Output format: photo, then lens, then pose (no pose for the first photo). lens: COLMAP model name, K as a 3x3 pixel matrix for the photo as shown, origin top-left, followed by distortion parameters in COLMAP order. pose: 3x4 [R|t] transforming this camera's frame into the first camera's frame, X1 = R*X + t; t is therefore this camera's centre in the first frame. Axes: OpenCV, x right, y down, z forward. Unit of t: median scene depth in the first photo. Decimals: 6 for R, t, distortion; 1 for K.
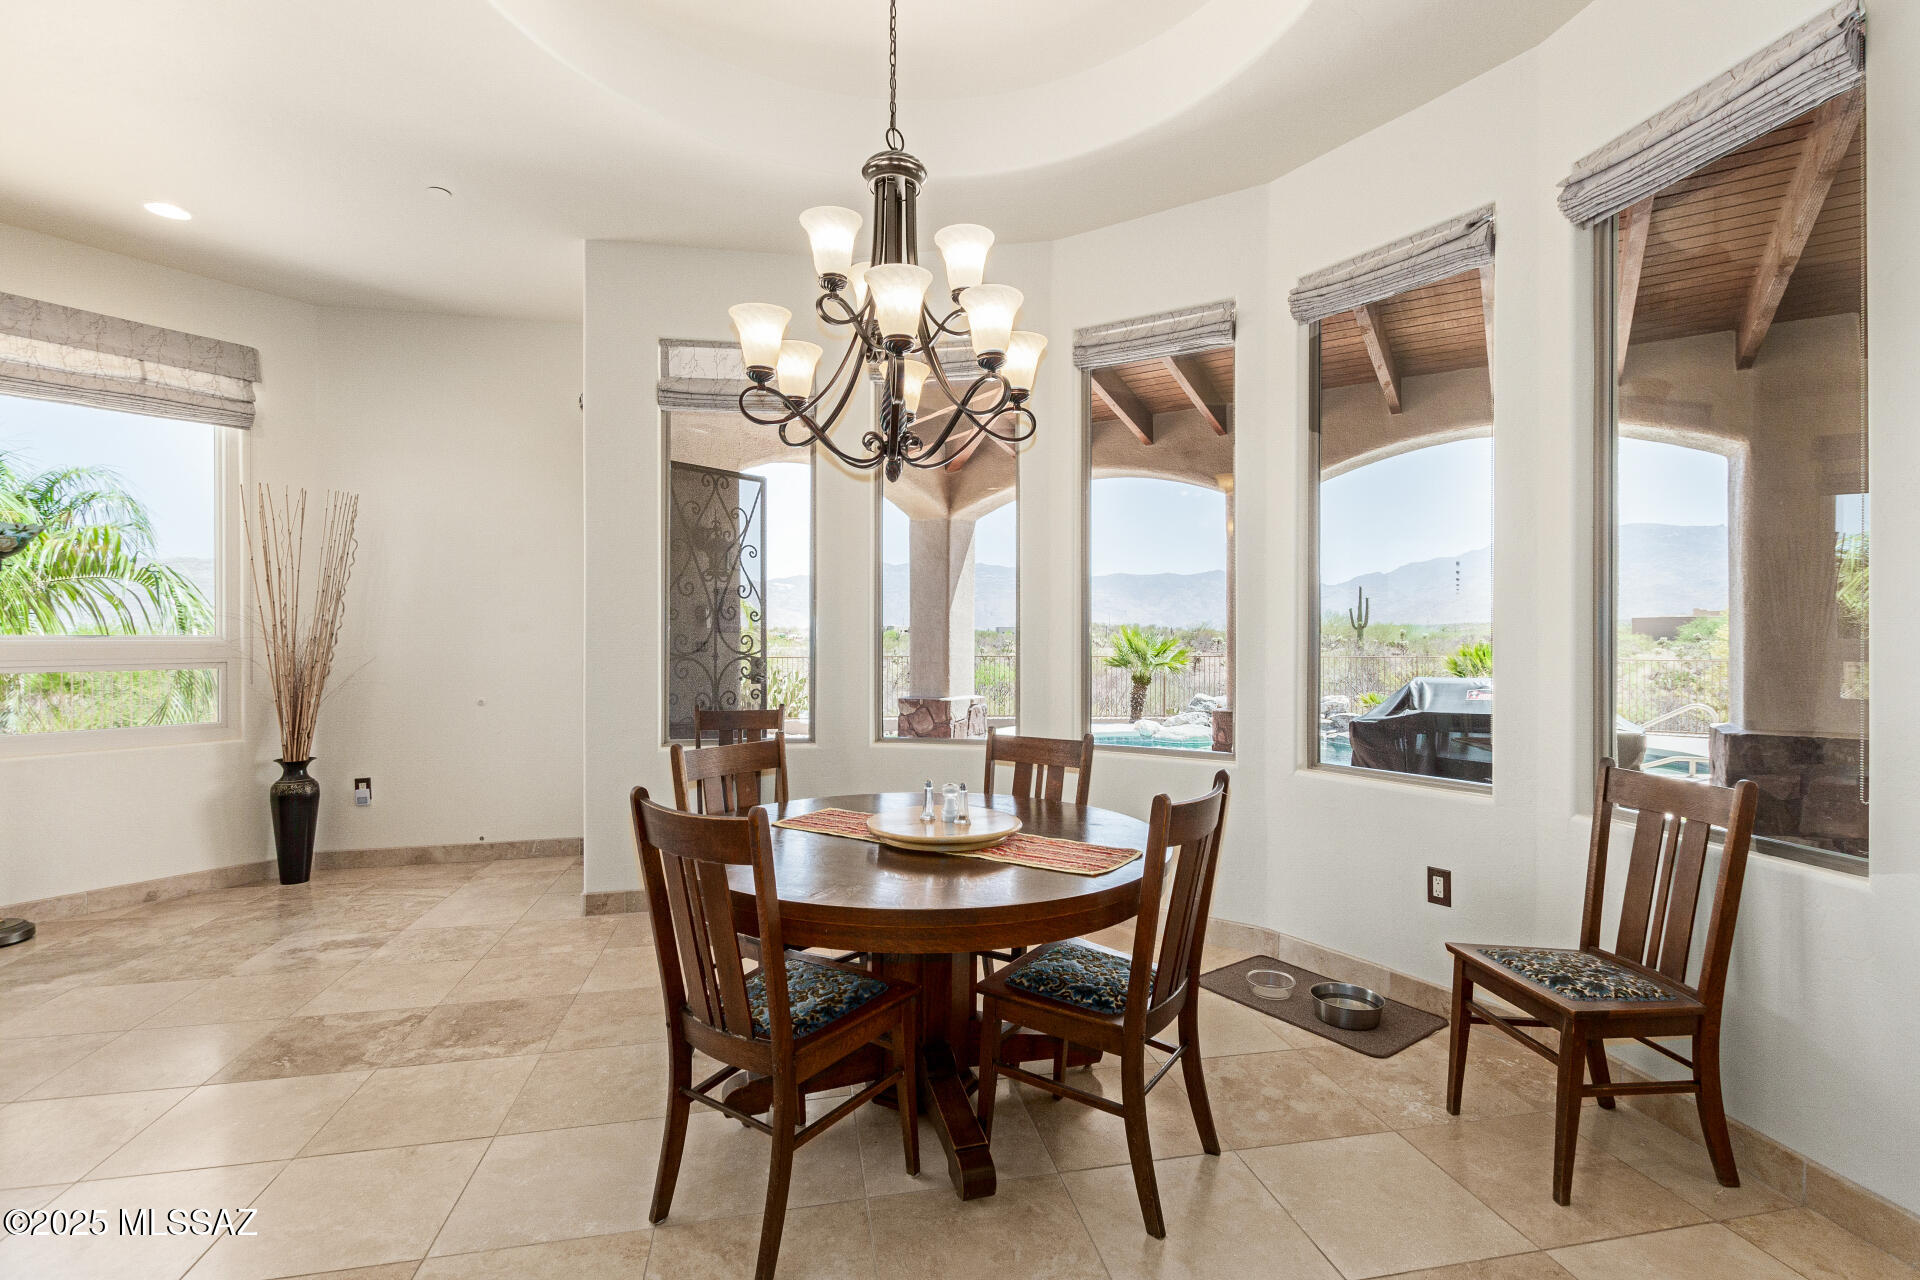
lens RADIAL K [[896.2, 0, 960.0], [0, 896.2, 640.0], [0, 0, 1]] dist [-0.000844, -0.001160]
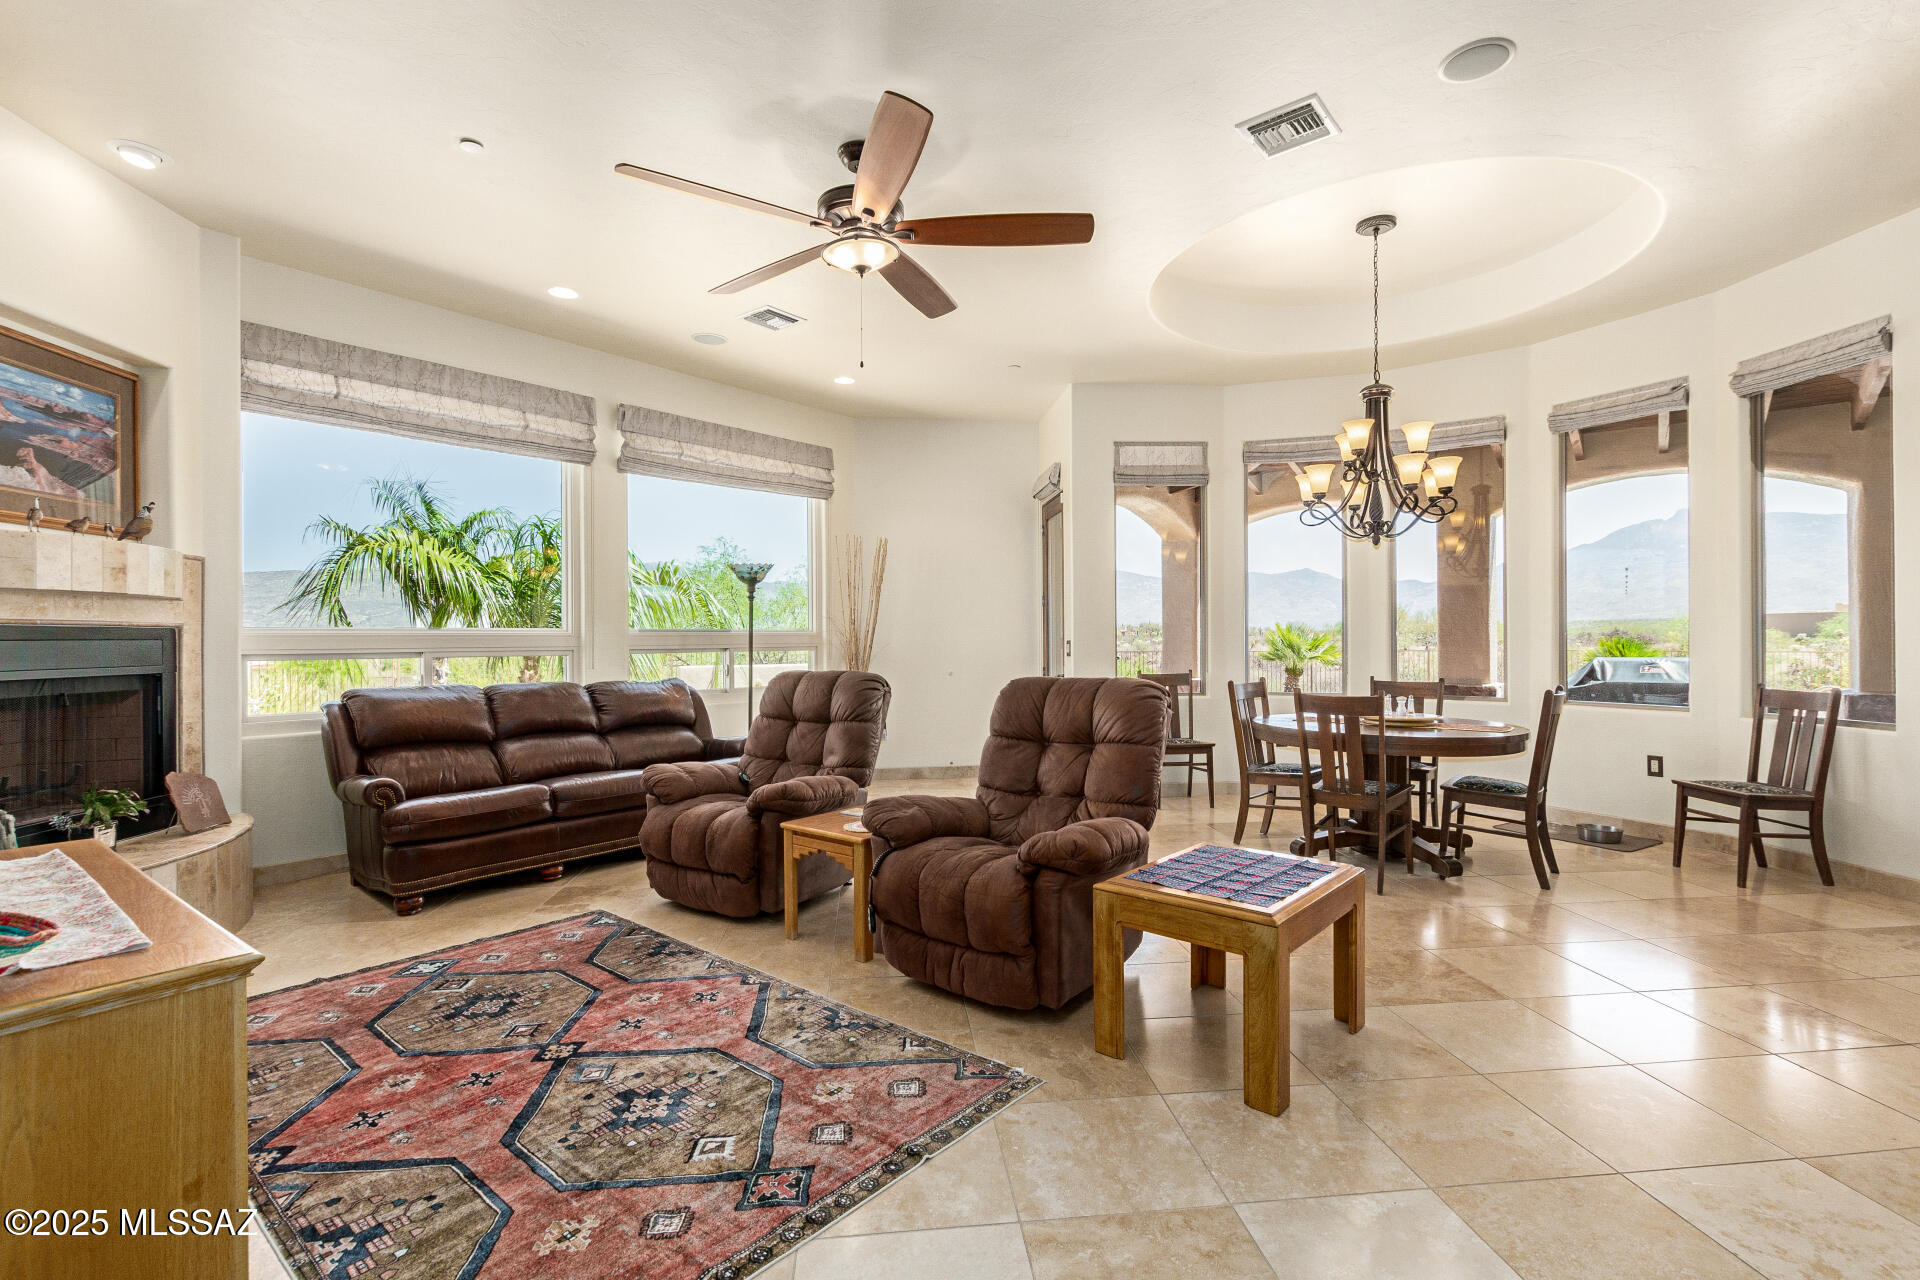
lens RADIAL K [[877.8, 0, 967.4], [0, 877.8, 637.7], [0, 0, 1]] dist [-0.001345, -0.000936]
pose [[0.995452, -0.005115, -0.095123, -0.432142], [0.004772, 0.999981, -0.003832, 0.018220], [0.095140, 0.003360, 0.995458, -0.562700]]
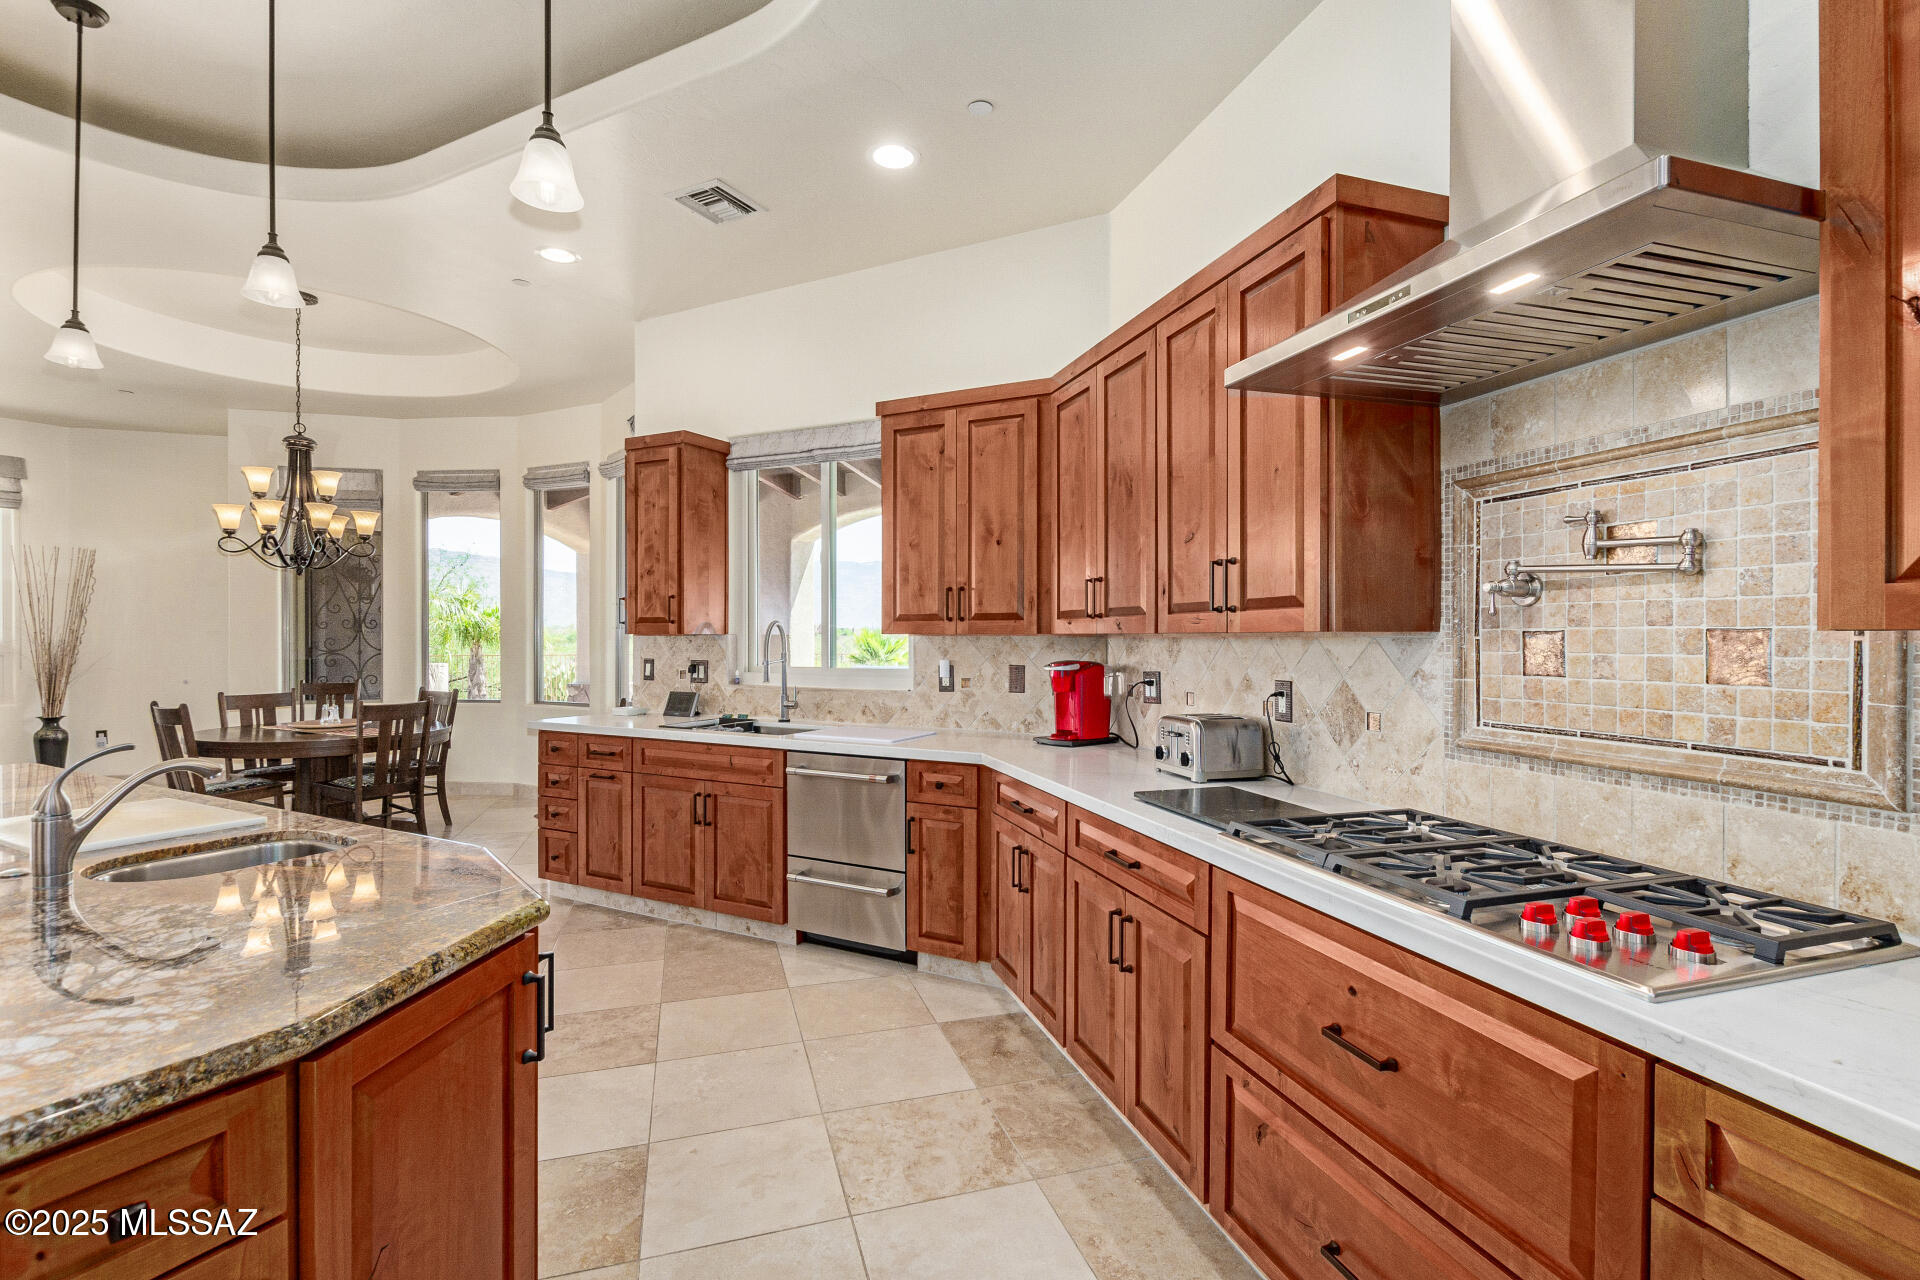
lens RADIAL K [[886.9, 0, 972.3], [0, 886.9, 642.4], [0, 0, 1]] dist [-0.002323, -0.000630]
pose [[0.993572, 0.001197, 0.113199, 0.757706], [-0.001506, 0.999995, 0.002645, -0.005681], [-0.113195, -0.002798, 0.993569, -0.799501]]
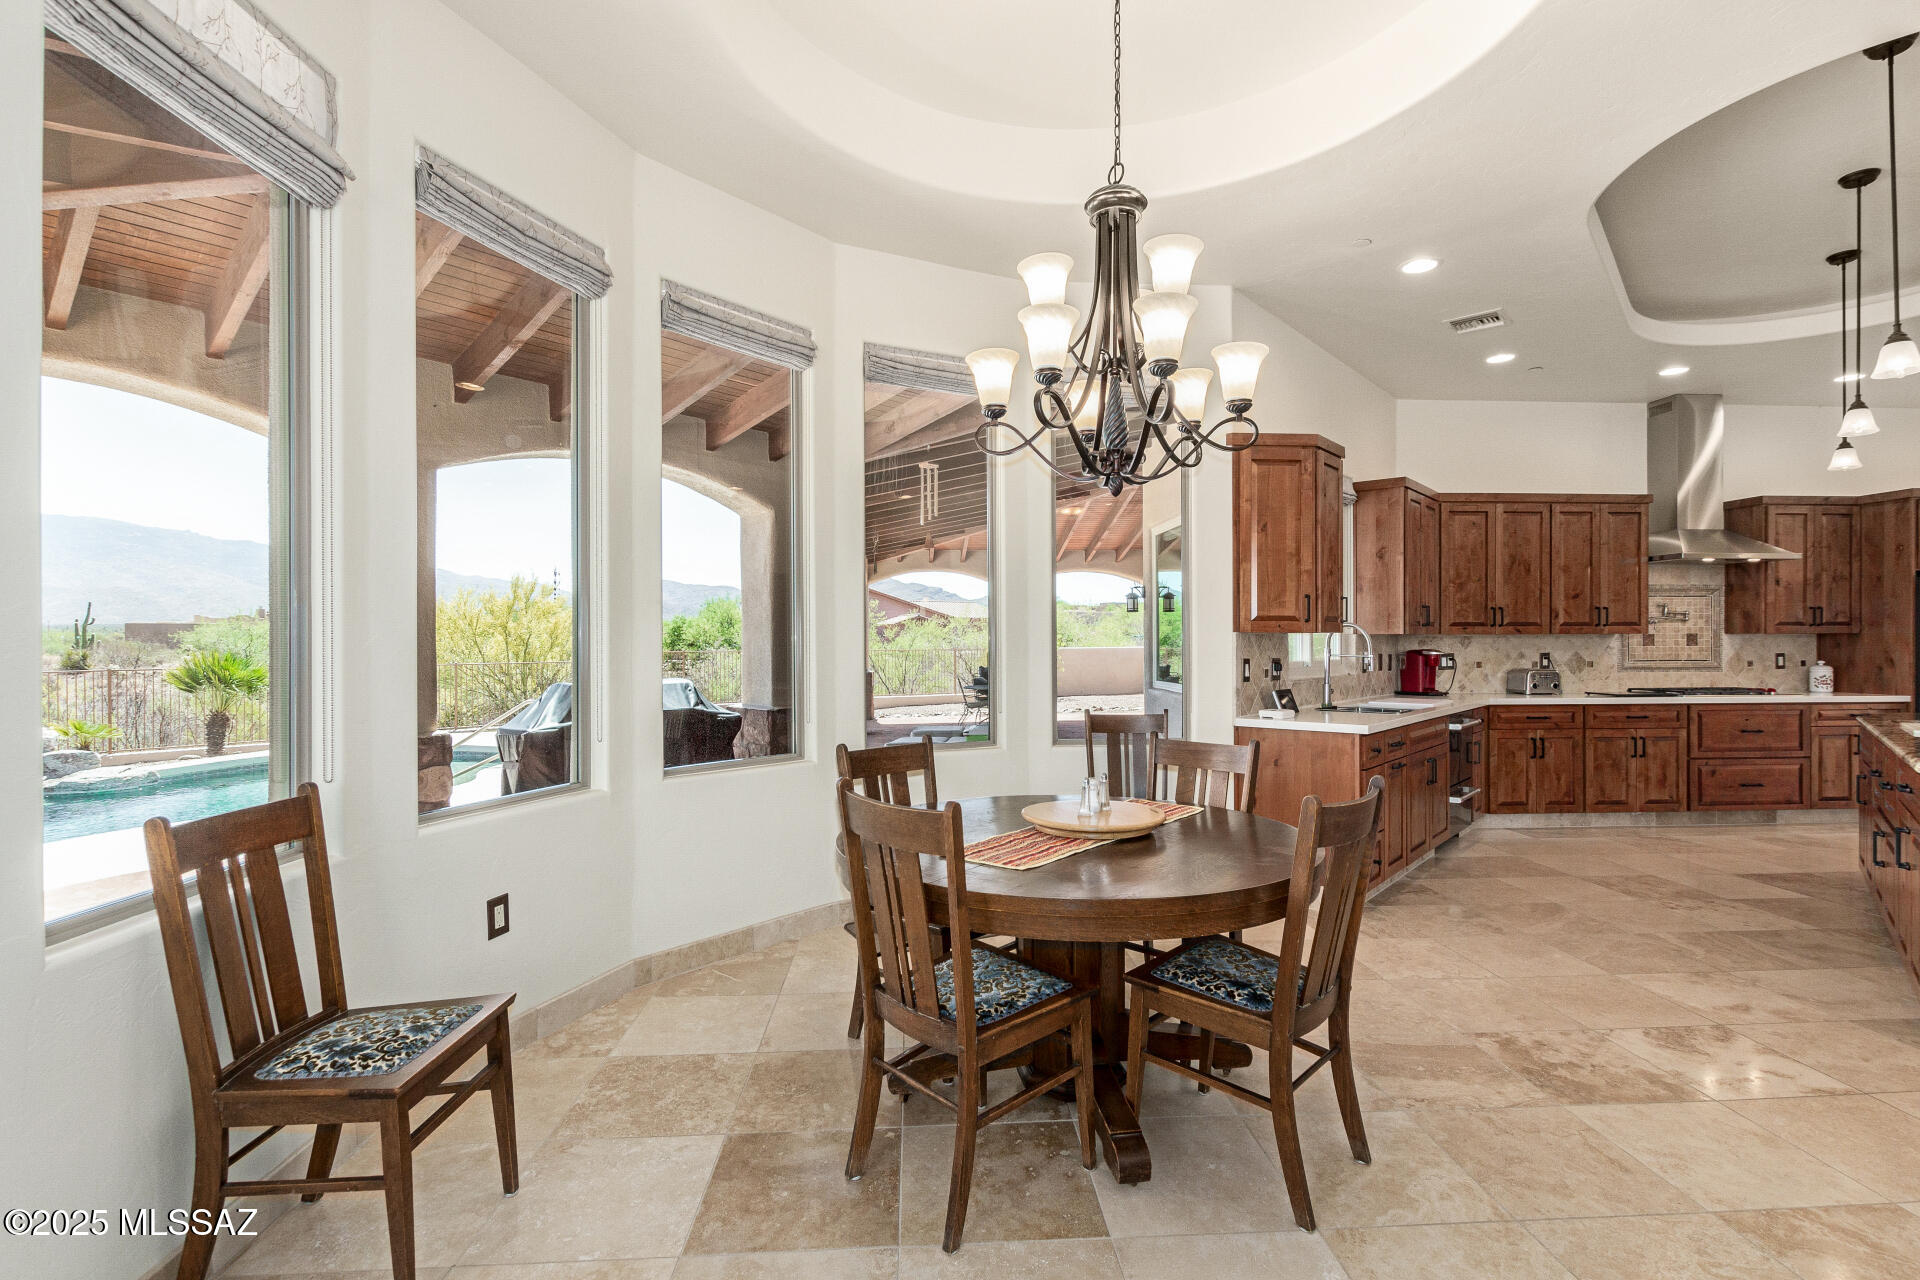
lens RADIAL K [[868.6, 0, 964.5], [0, 868.6, 645.3], [0, 0, 1]] dist [-0.002237, -0.001537]
pose [[0.137076, -0.003020, 0.990556, -0.651208], [0.006687, 0.999975, 0.002123, -0.001431], [-0.990538, 0.006333, 0.137093, 0.620450]]
